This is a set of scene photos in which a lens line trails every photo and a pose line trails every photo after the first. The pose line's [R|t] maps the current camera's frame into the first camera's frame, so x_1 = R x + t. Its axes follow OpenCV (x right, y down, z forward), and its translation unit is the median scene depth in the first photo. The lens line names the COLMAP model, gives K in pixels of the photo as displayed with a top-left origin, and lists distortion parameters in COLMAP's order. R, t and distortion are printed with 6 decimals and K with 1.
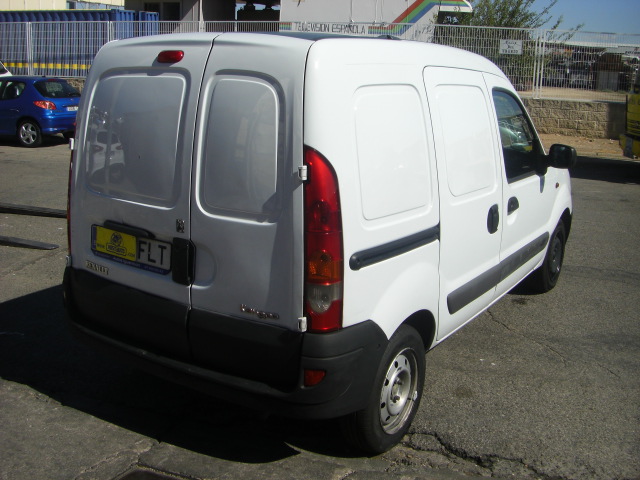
lens RADIAL K [[719.9, 0, 317.8], [0, 719.9, 216.7], [0, 0, 1]] dist [-0.211798, 0.220353]
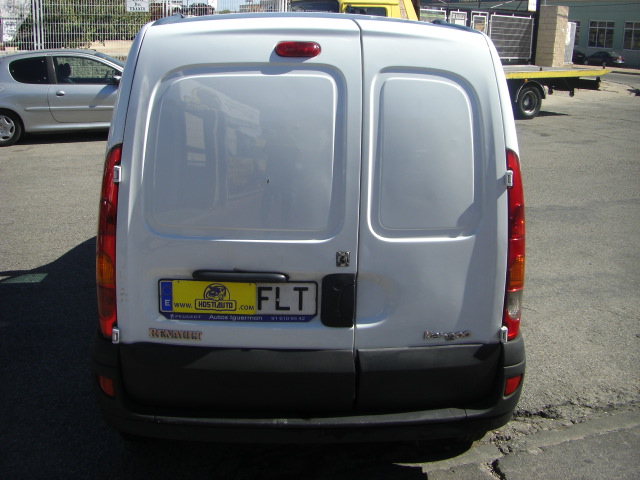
lens RADIAL K [[719.9, 0, 317.8], [0, 719.9, 216.7], [0, 0, 1]] dist [-0.211798, 0.220353]
pose [[0.806618, -0.163271, 0.568075, -0.655527], [0.124921, 0.986472, 0.106146, -0.122122], [-0.577721, -0.014655, 0.816103, 0.334656]]
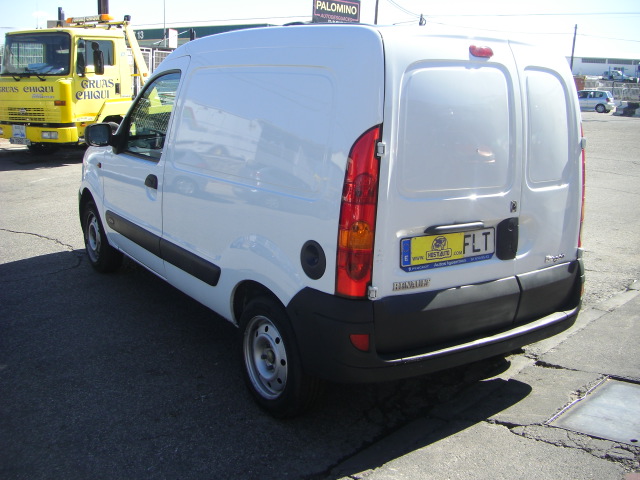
lens RADIAL K [[719.9, 0, 317.8], [0, 719.9, 216.7], [0, 0, 1]] dist [-0.211798, 0.220353]
pose [[0.382155, -0.194883, 0.903315, -1.266066], [0.177678, 0.974767, 0.135130, -0.168513], [-0.906856, 0.108859, 0.407138, 0.804721]]
